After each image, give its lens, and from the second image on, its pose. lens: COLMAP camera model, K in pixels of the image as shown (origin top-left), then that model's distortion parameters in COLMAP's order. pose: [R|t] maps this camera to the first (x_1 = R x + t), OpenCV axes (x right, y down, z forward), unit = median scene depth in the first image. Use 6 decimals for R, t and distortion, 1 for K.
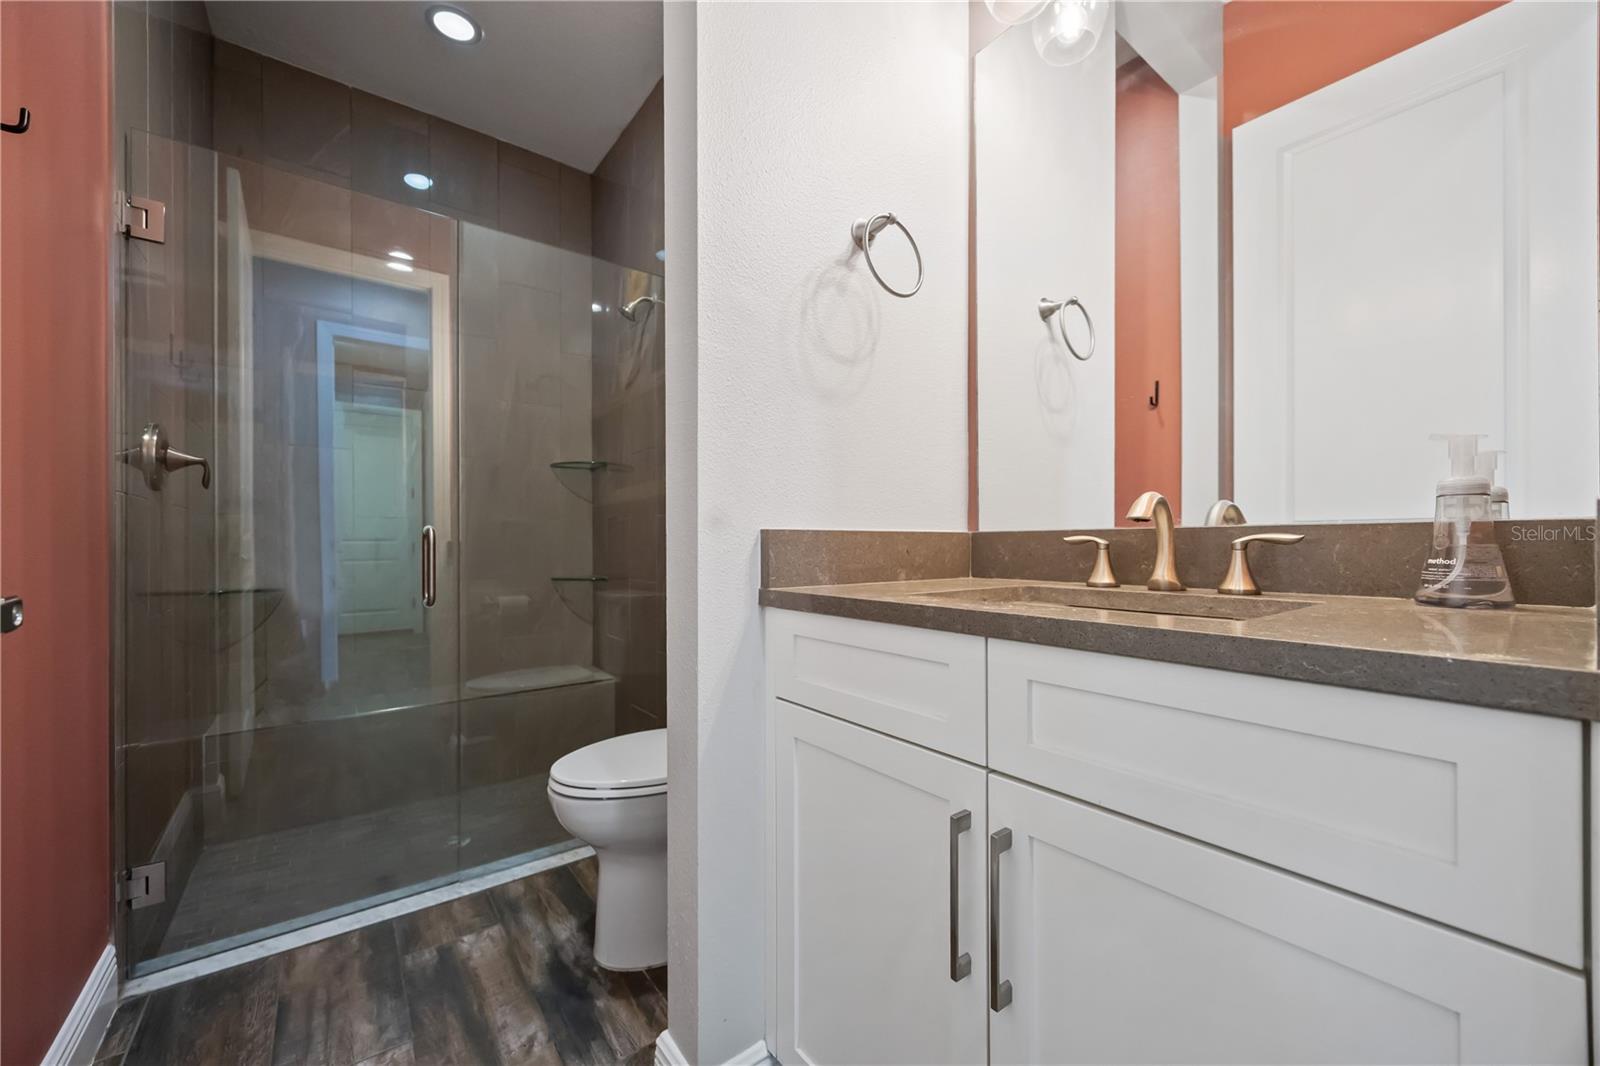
lens RADIAL K [[605.6, 0, 797.7], [0, 605.6, 533.3], [0, 0, 1]] dist [-0.002306, -0.000176]
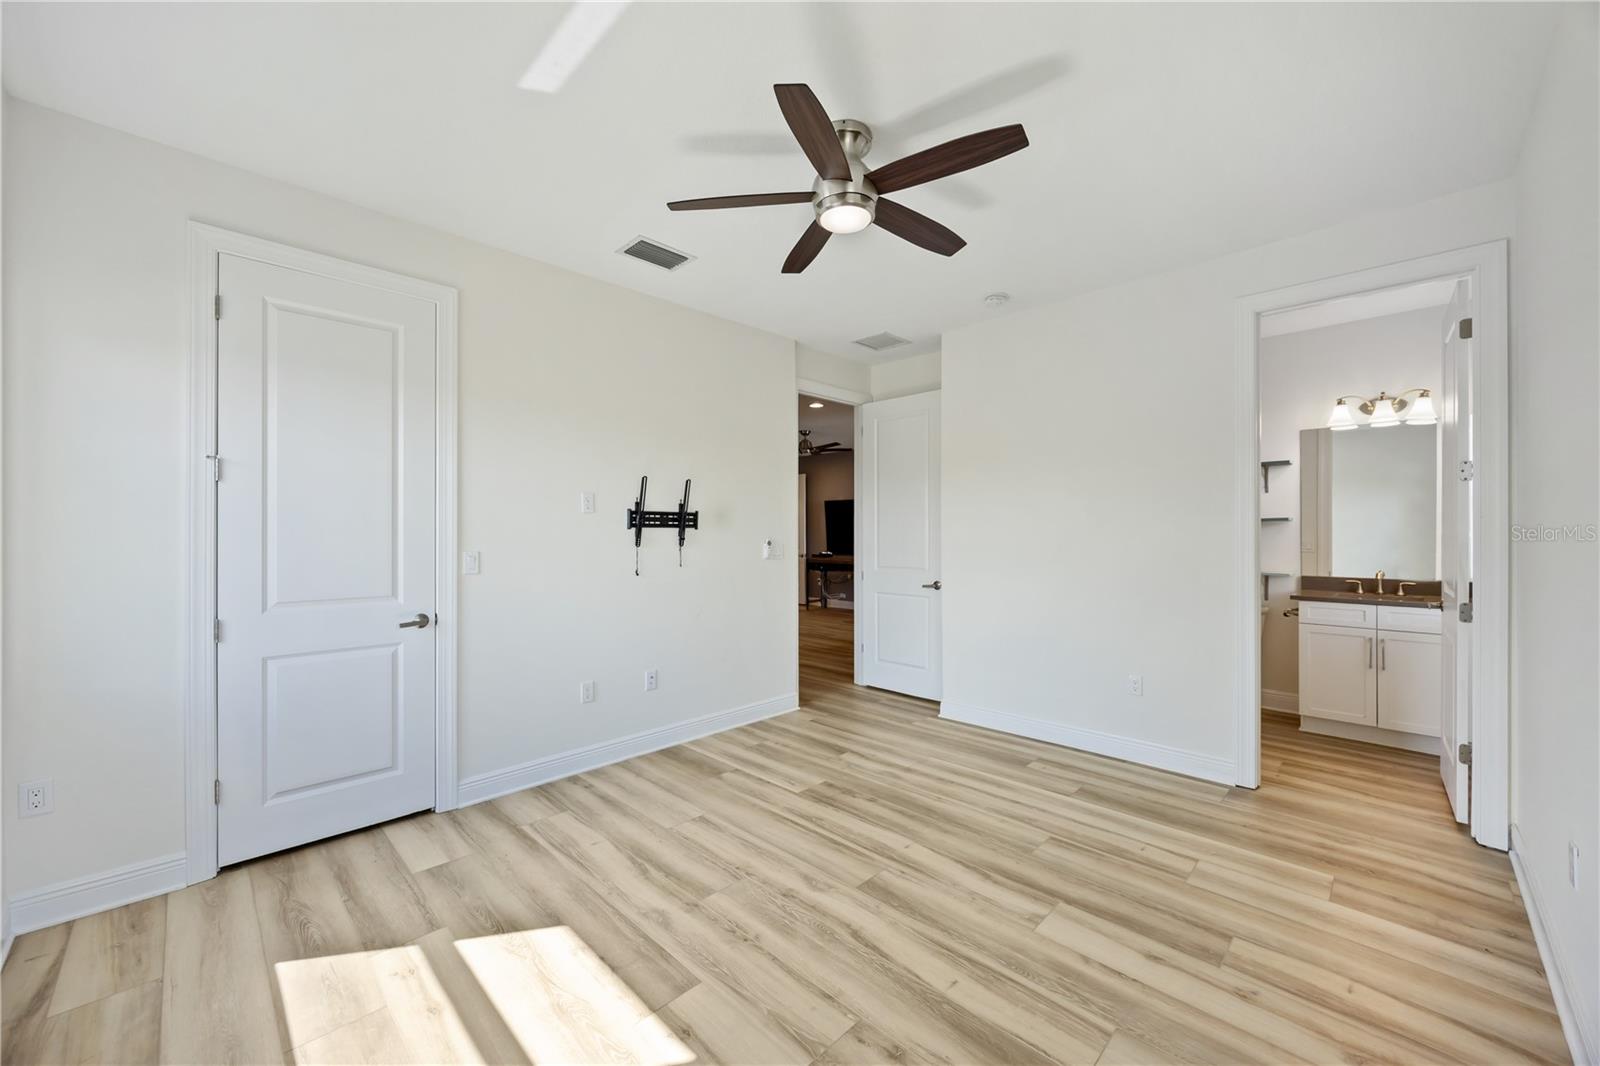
lens RADIAL K [[572.0, 0, 865.7], [0, 572.0, 528.4], [0, 0, 1]] dist [-0.000950, -0.000006]
pose [[0.985470, 0.012747, 0.169372, -3.672594], [-0.011675, 0.999905, -0.007321, -0.302912], [-0.169450, 0.005237, 0.985525, -2.353520]]
